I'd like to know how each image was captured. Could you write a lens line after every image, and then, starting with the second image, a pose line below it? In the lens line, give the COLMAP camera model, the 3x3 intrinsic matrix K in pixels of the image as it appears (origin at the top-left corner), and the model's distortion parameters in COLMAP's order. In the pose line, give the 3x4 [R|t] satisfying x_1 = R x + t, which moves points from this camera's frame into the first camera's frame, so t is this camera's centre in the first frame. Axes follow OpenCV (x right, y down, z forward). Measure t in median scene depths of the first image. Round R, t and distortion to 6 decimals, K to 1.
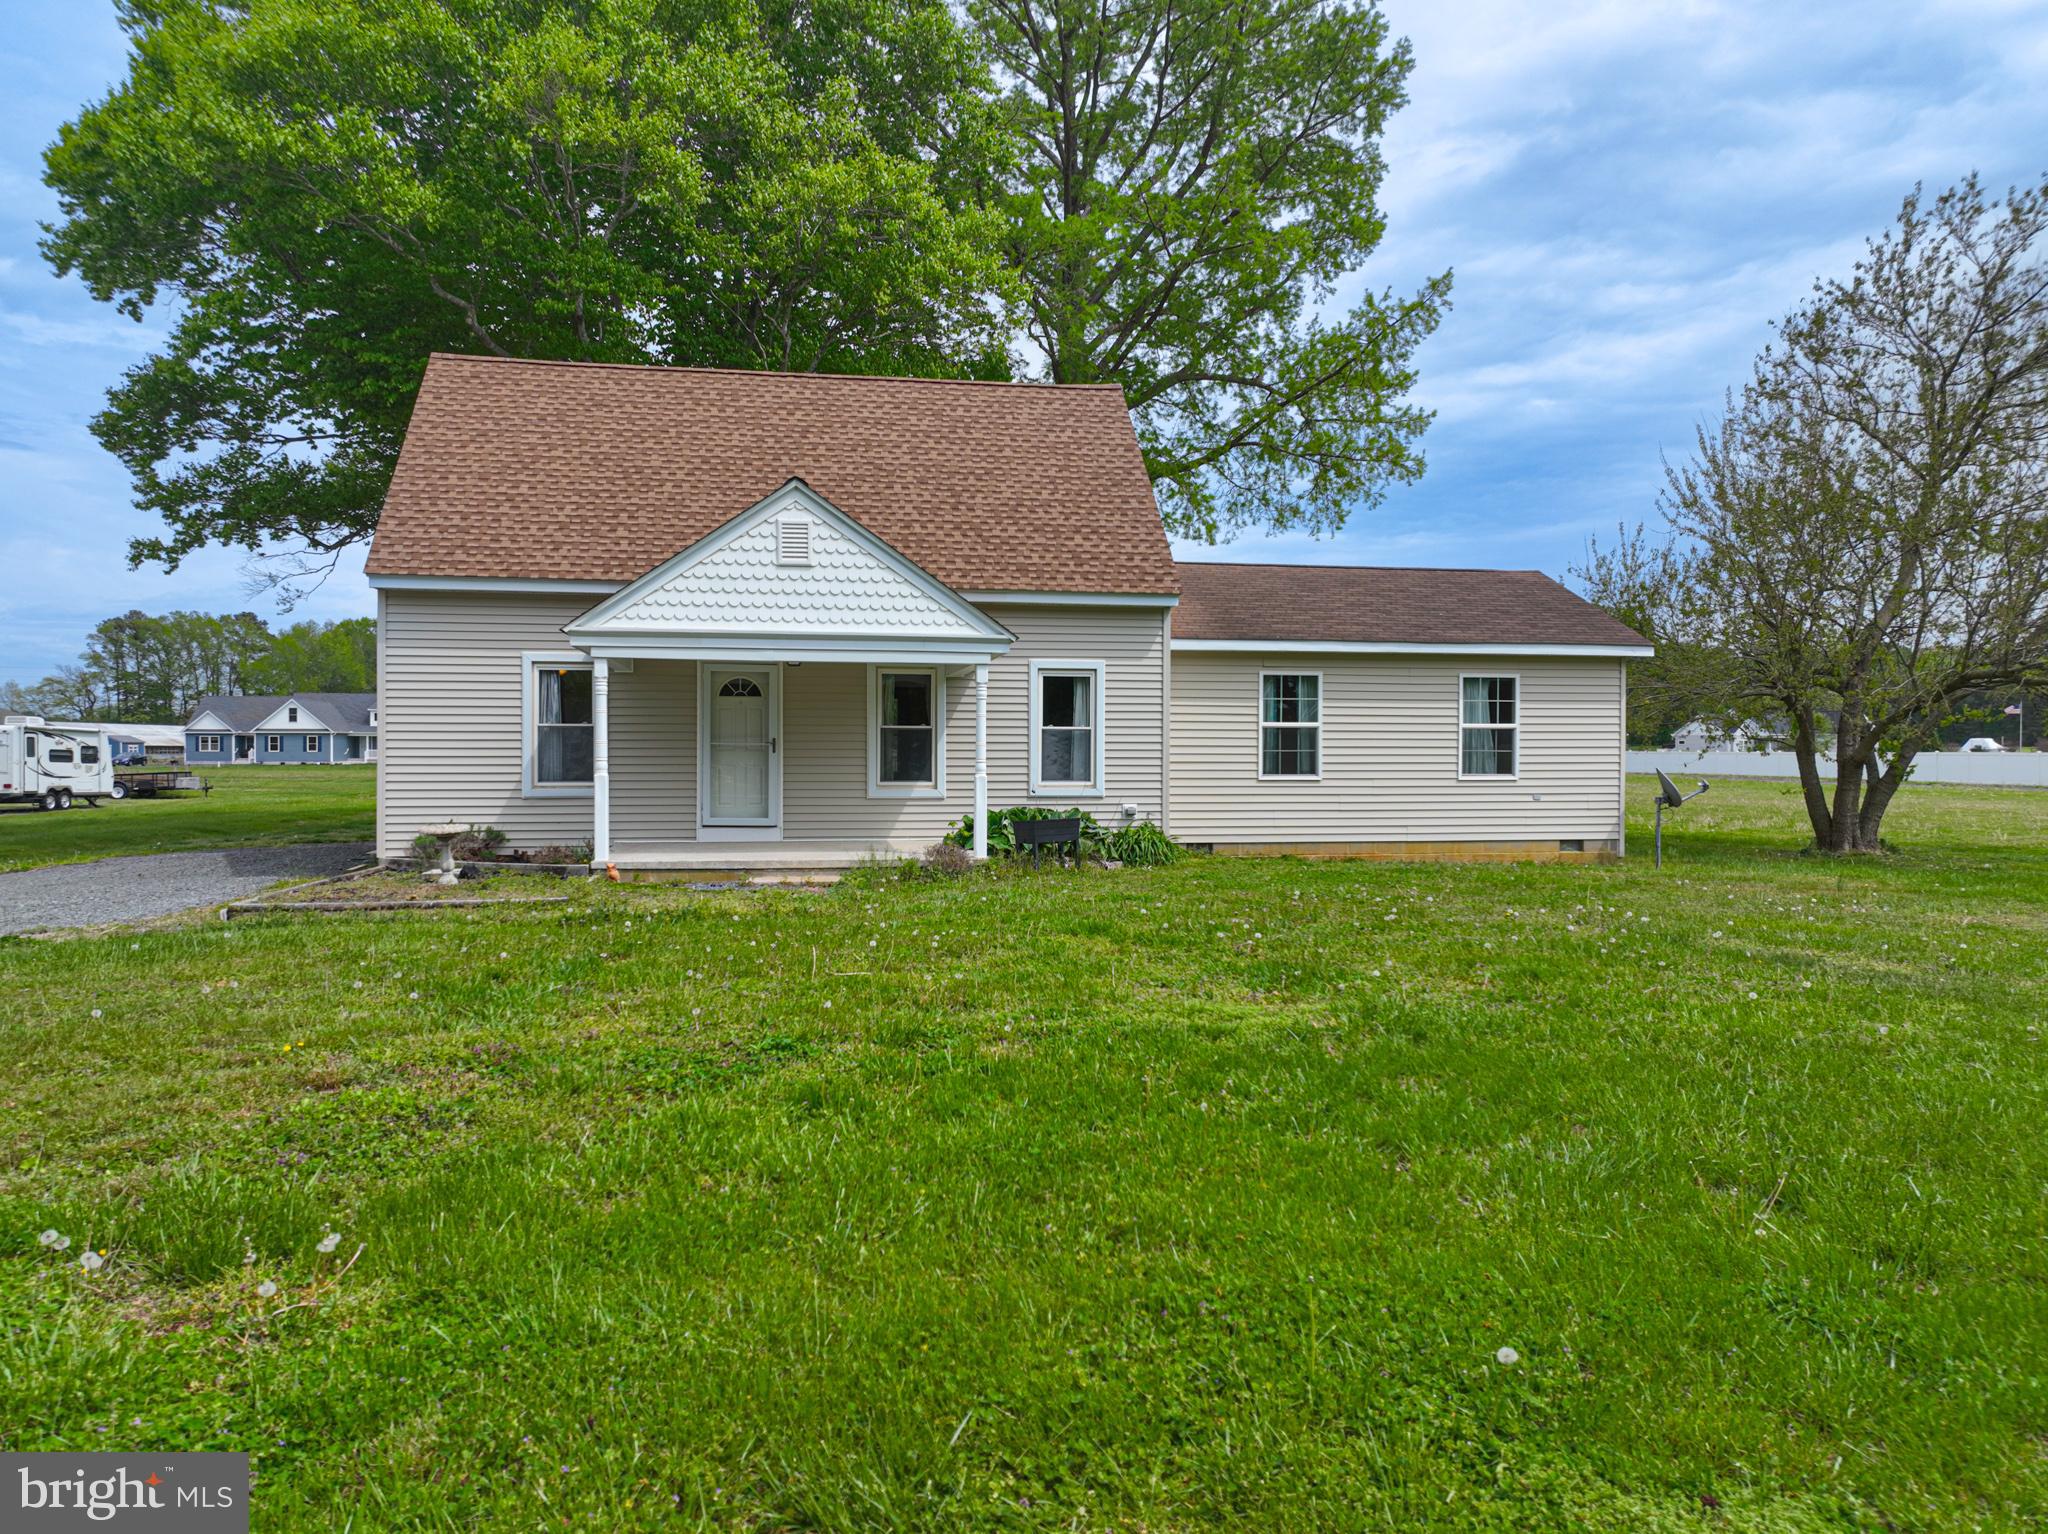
lens RADIAL K [[1456.9, 0, 1036.1], [0, 1456.9, 769.0], [0, 0, 1]] dist [-0.001287, 0.018708]
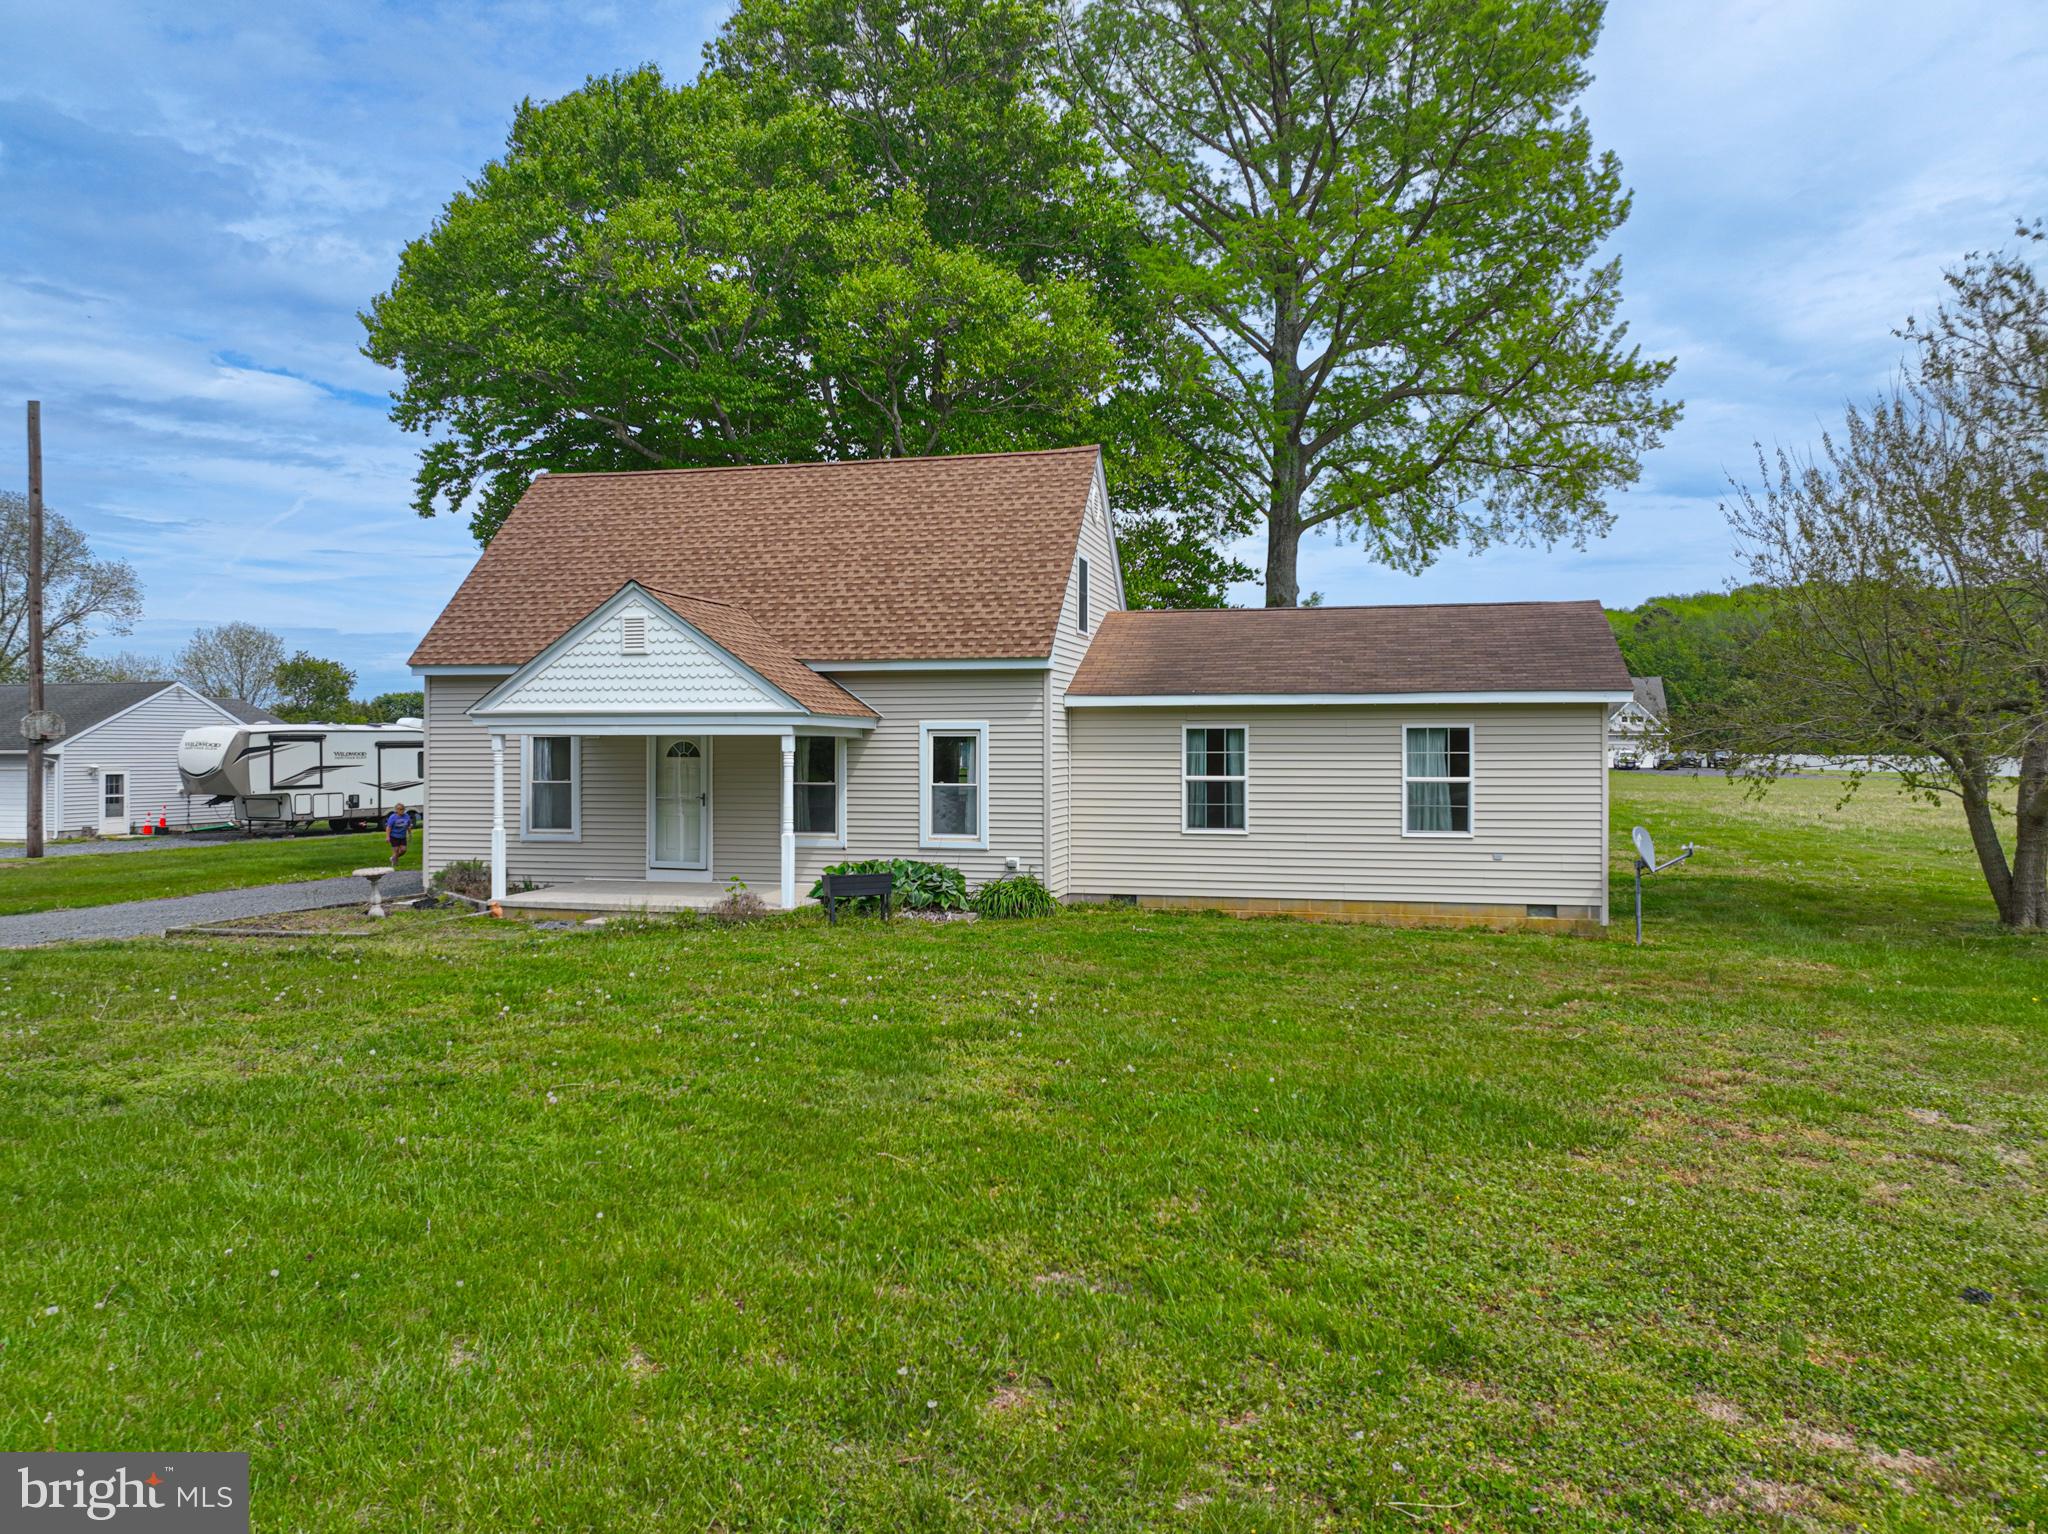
lens RADIAL K [[1456.9, 0, 1030.4], [0, 1456.9, 735.7], [0, 0, 1]] dist [-0.001287, 0.018708]
pose [[0.914354, -0.006187, -0.404868, 0.459453], [-0.002719, 0.999767, -0.021420, -0.037579], [0.404906, 0.020687, 0.914124, 0.041147]]
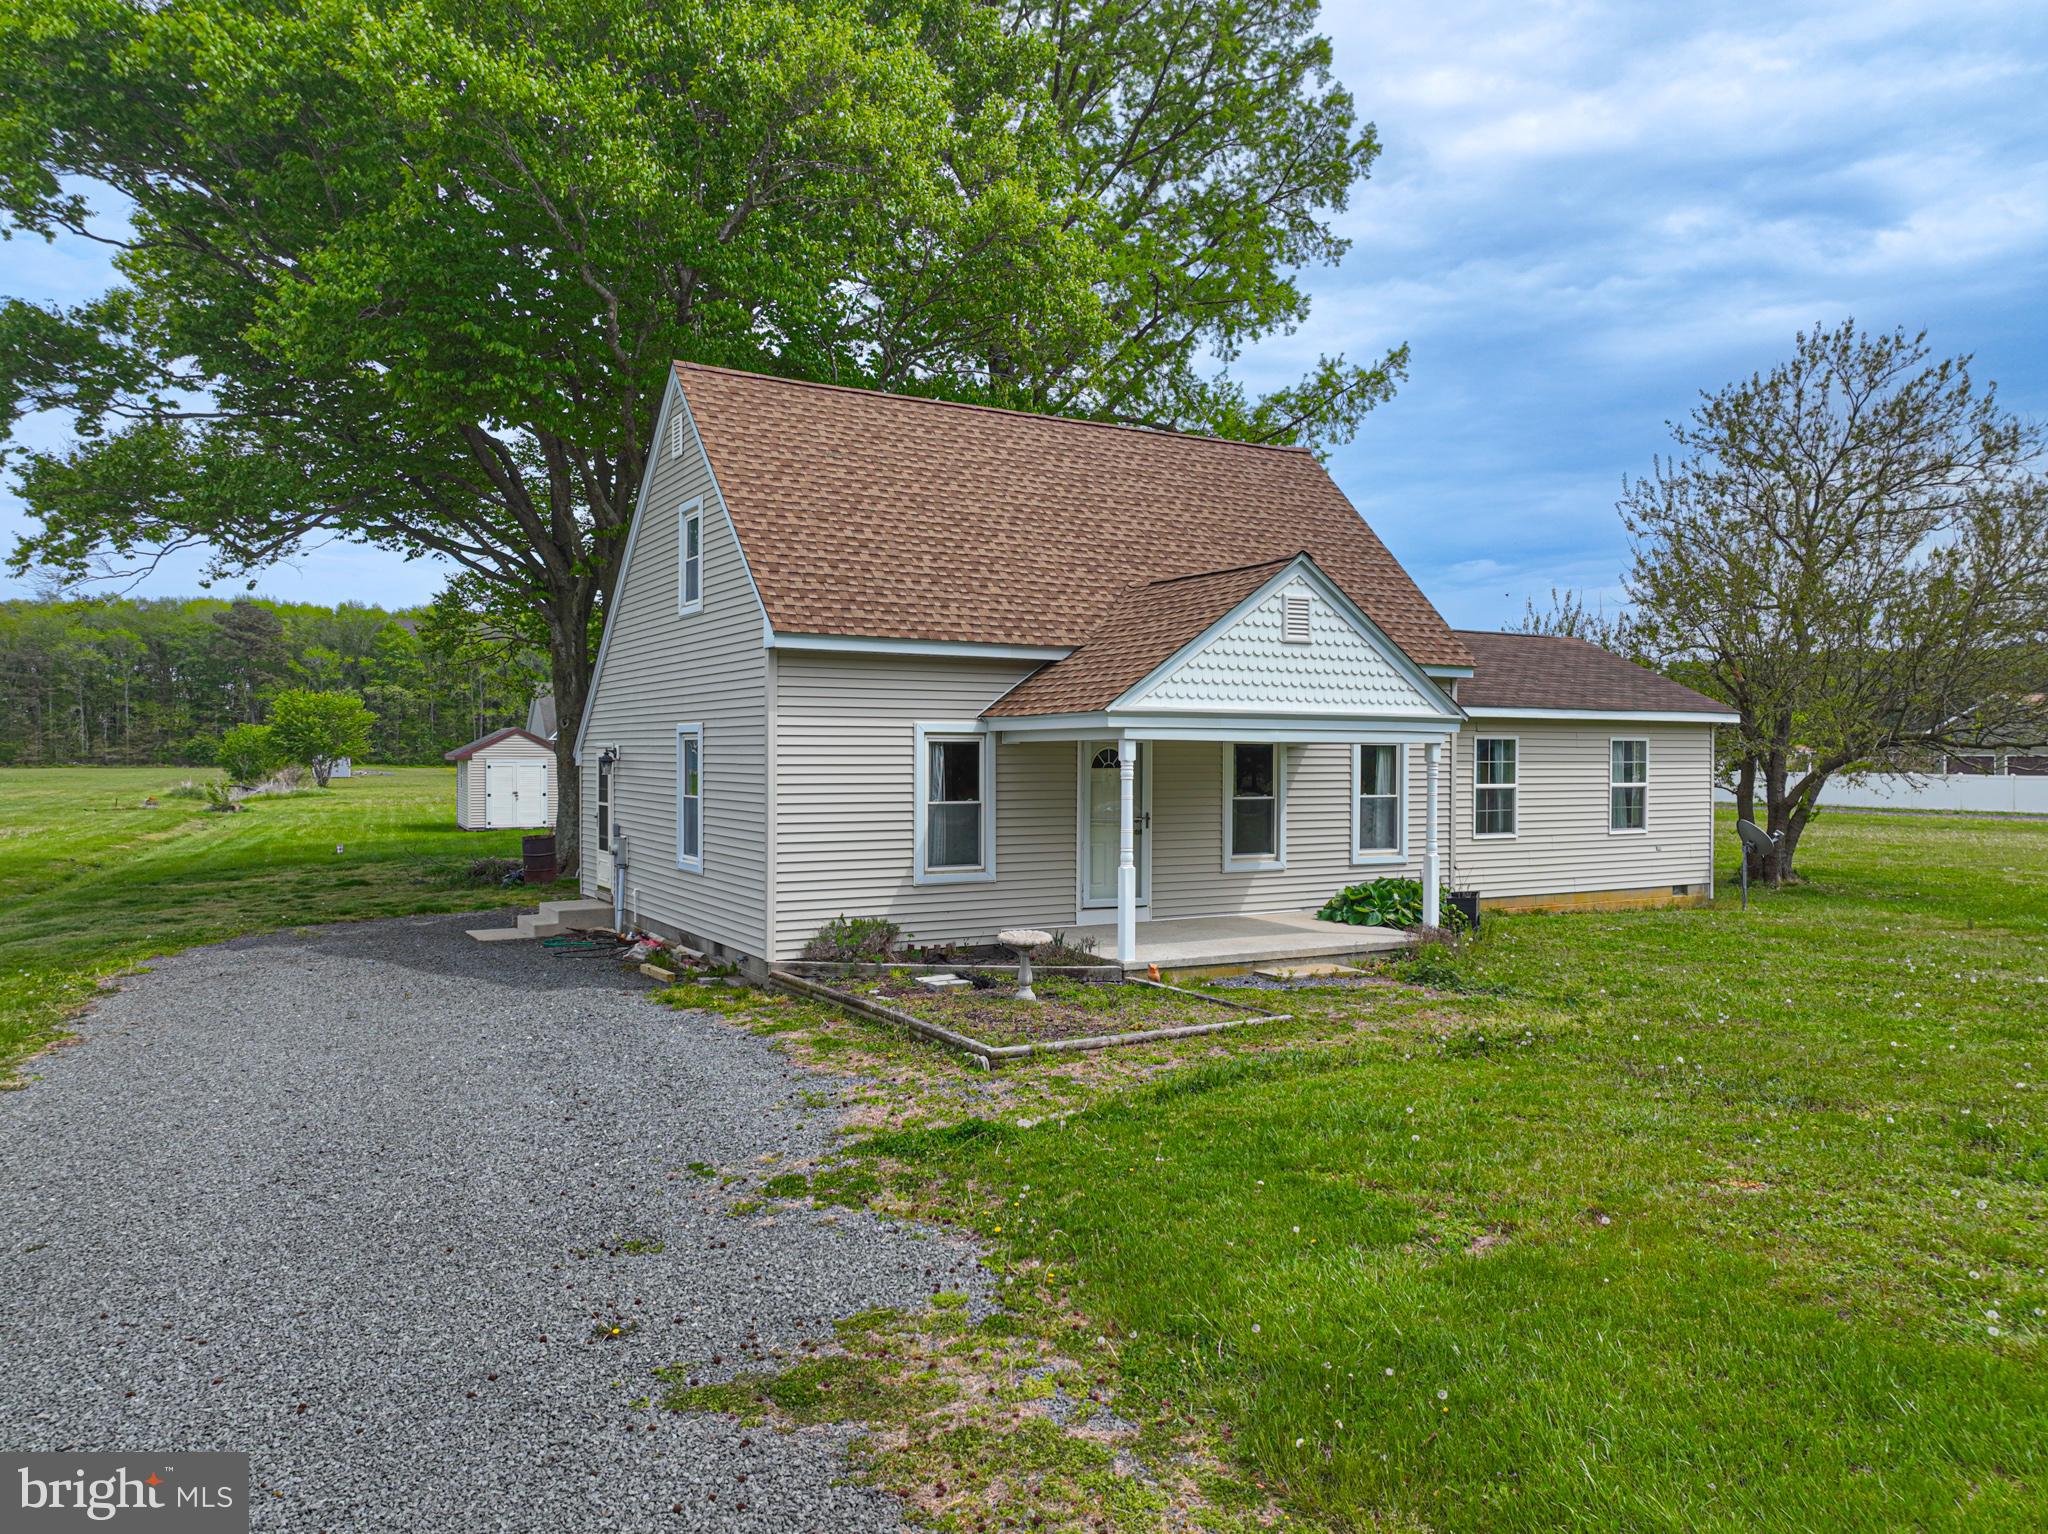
lens RADIAL K [[1456.9, 0, 1035.1], [0, 1456.9, 773.0], [0, 0, 1]] dist [-0.001287, 0.018708]
pose [[0.939231, -0.003789, 0.343264, -0.500526], [0.003324, 0.999993, 0.001942, -0.042836], [-0.343269, -0.000683, 0.939237, 0.120293]]
